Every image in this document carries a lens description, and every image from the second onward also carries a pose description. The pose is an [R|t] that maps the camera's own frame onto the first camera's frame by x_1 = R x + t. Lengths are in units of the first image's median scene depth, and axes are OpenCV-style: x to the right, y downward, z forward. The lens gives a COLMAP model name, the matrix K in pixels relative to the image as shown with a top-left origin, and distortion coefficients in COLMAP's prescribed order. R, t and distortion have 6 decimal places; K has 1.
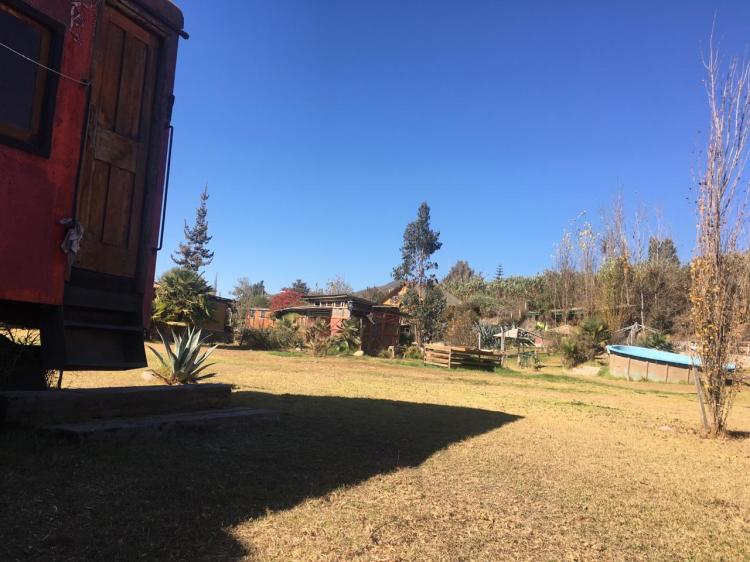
lens RADIAL K [[584.2, 0, 375.8], [0, 584.2, 258.3], [0, 0, 1]] dist [0.016415, 0.002430]
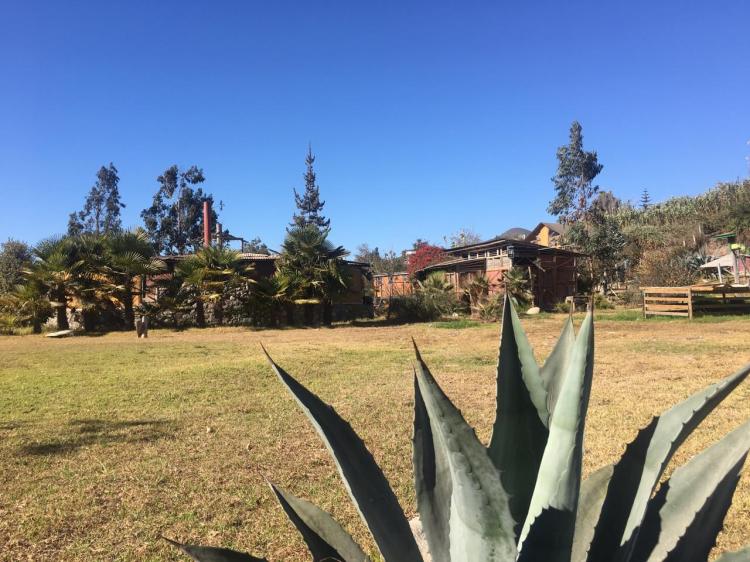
lens RADIAL K [[603.9, 0, 375.0], [0, 603.9, 281.0], [0, 0, 1]] dist [0.008684, 0.000690]
pose [[0.971469, -0.125882, -0.201001, -0.061631], [0.146462, 0.985024, 0.090975, 0.018196], [0.186538, -0.117819, 0.975357, 0.168011]]
